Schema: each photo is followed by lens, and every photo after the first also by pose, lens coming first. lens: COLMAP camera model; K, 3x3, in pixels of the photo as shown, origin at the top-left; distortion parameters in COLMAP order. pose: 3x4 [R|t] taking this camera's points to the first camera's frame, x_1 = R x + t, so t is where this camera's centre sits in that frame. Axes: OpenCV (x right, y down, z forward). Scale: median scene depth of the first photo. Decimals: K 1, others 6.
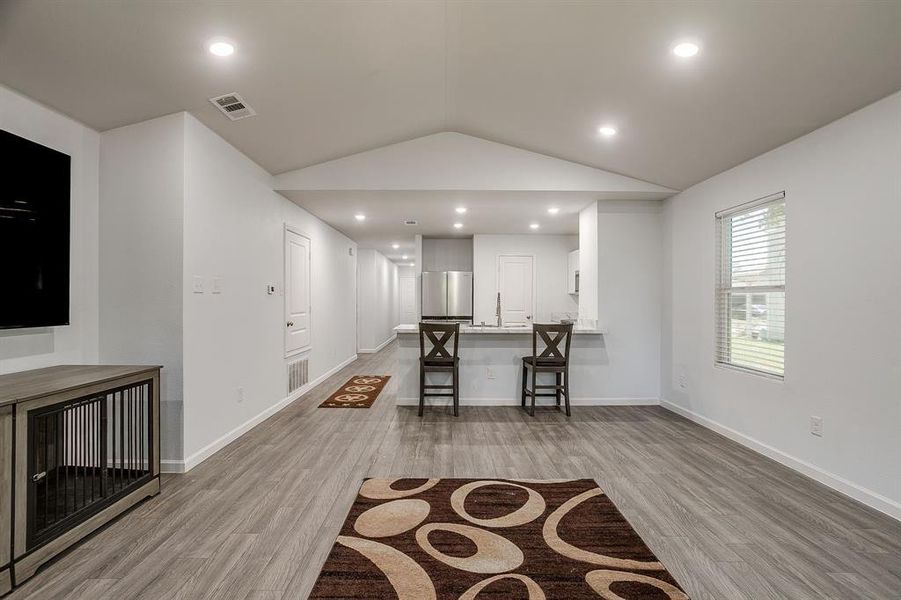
lens RADIAL K [[440.0, 0, 450.8], [0, 440.0, 300.0], [0, 0, 1]] dist [-0.024820, 0.015647]
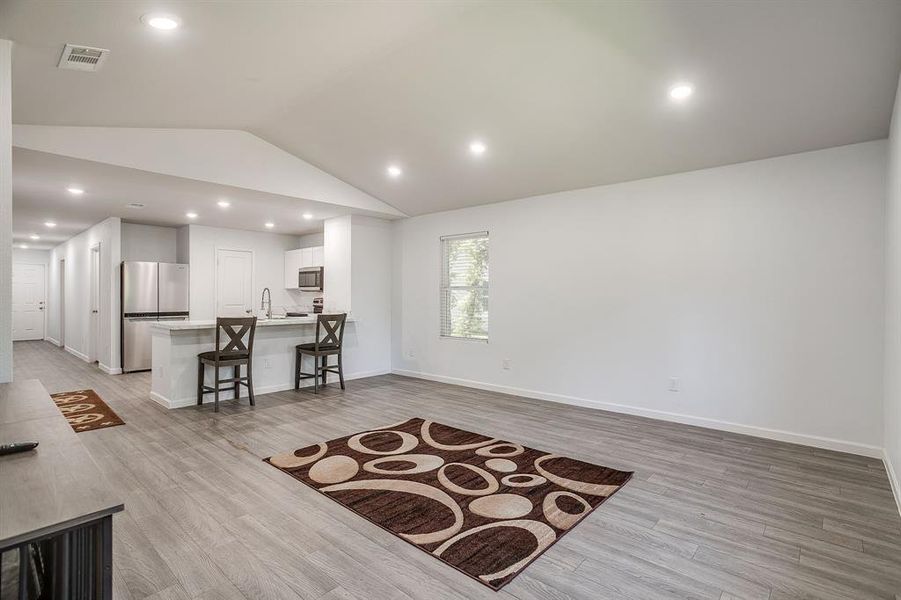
lens RADIAL K [[440.0, 0, 438.3], [0, 440.0, 298.9], [0, 0, 1]] dist [-0.024820, 0.015647]
pose [[0.689885, -0.010599, 0.723842, -0.424036], [-0.000223, 0.999890, 0.014854, -0.006419], [-0.723919, -0.010409, 0.689806, -0.040924]]
